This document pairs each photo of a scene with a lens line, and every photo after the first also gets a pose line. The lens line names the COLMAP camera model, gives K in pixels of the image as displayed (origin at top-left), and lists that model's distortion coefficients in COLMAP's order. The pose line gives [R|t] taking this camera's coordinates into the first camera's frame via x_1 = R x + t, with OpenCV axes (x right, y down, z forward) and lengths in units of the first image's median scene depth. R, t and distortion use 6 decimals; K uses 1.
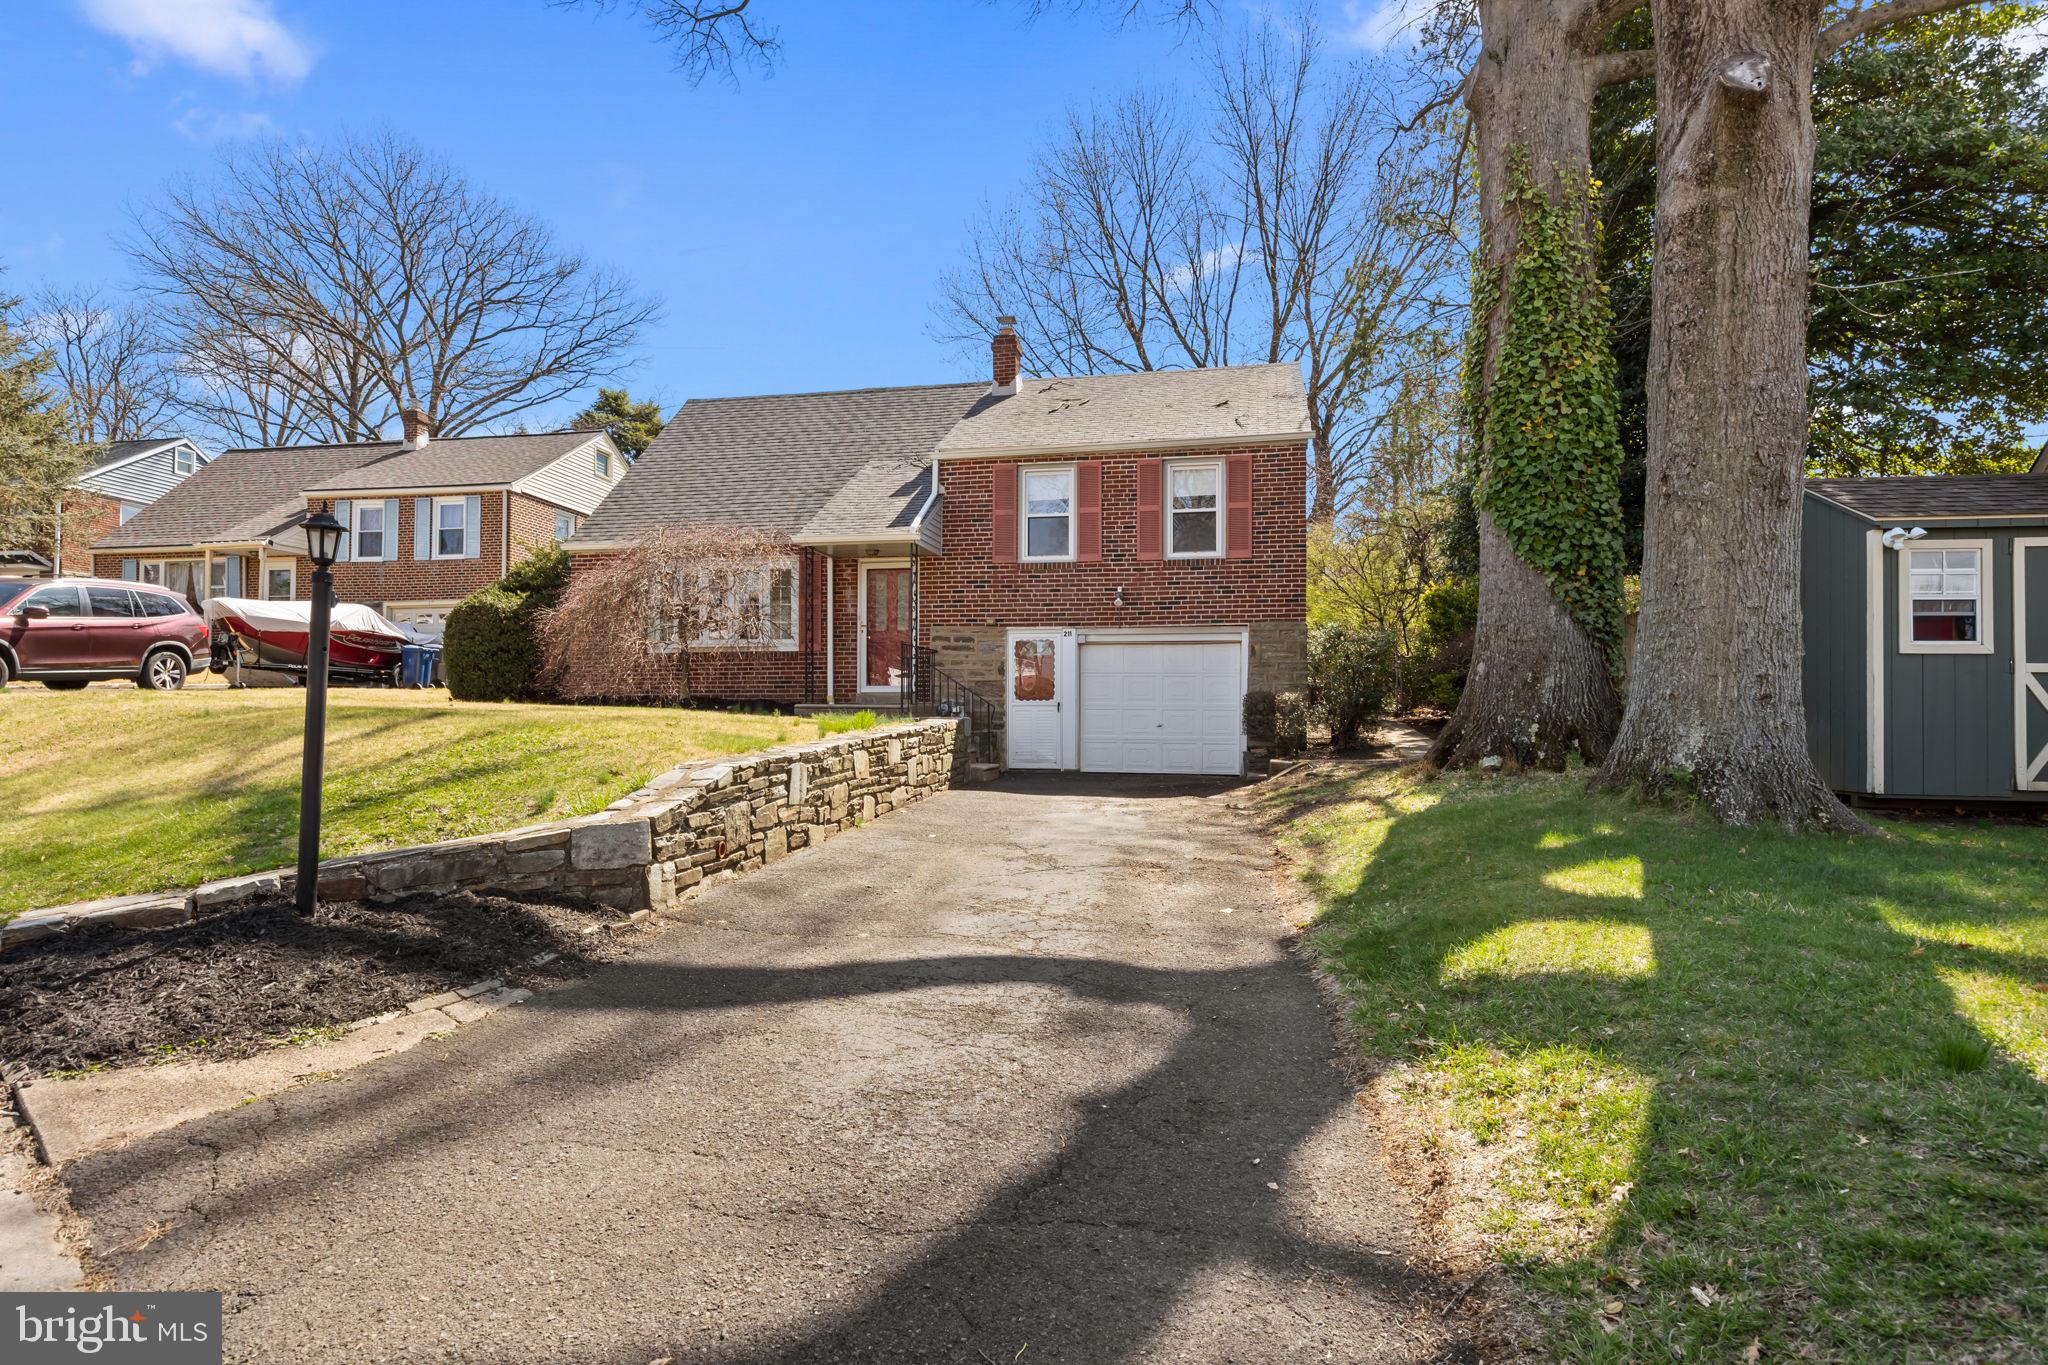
lens RADIAL K [[956.1, 0, 1045.1], [0, 956.1, 686.2], [0, 0, 1]] dist [-0.002781, -0.000189]
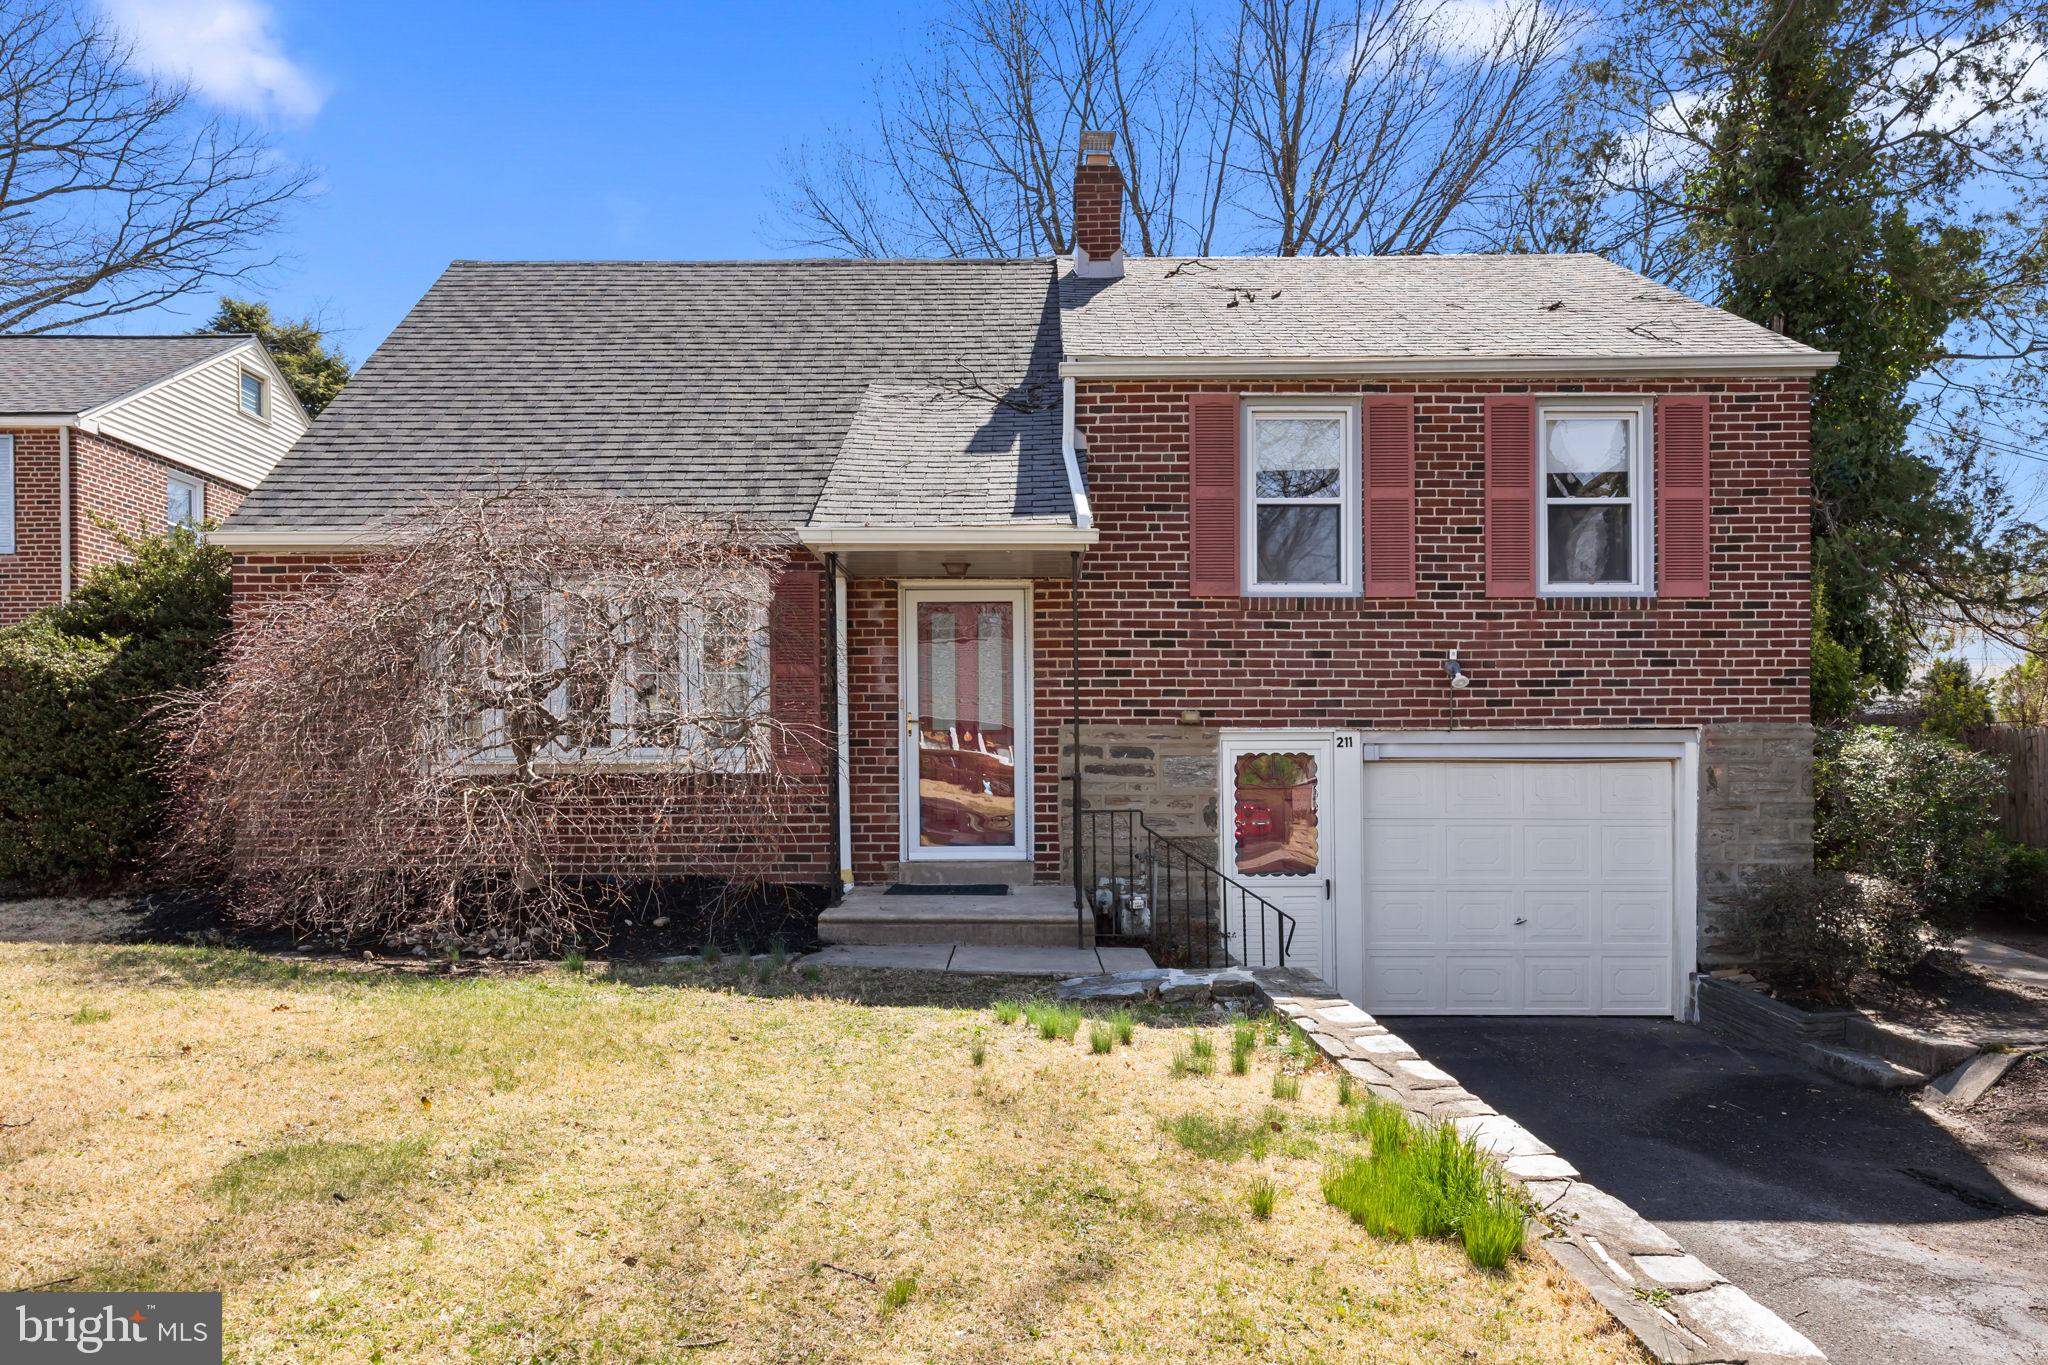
lens RADIAL K [[1156.4, 0, 1018.7], [0, 1156.4, 764.6], [0, 0, 1]] dist [-0.001445, -0.000584]
pose [[0.985309, -0.005876, 0.170678, -0.236538], [0.000024, 0.999413, 0.034268, -0.061234], [-0.170780, -0.033761, 0.984731, 0.418304]]
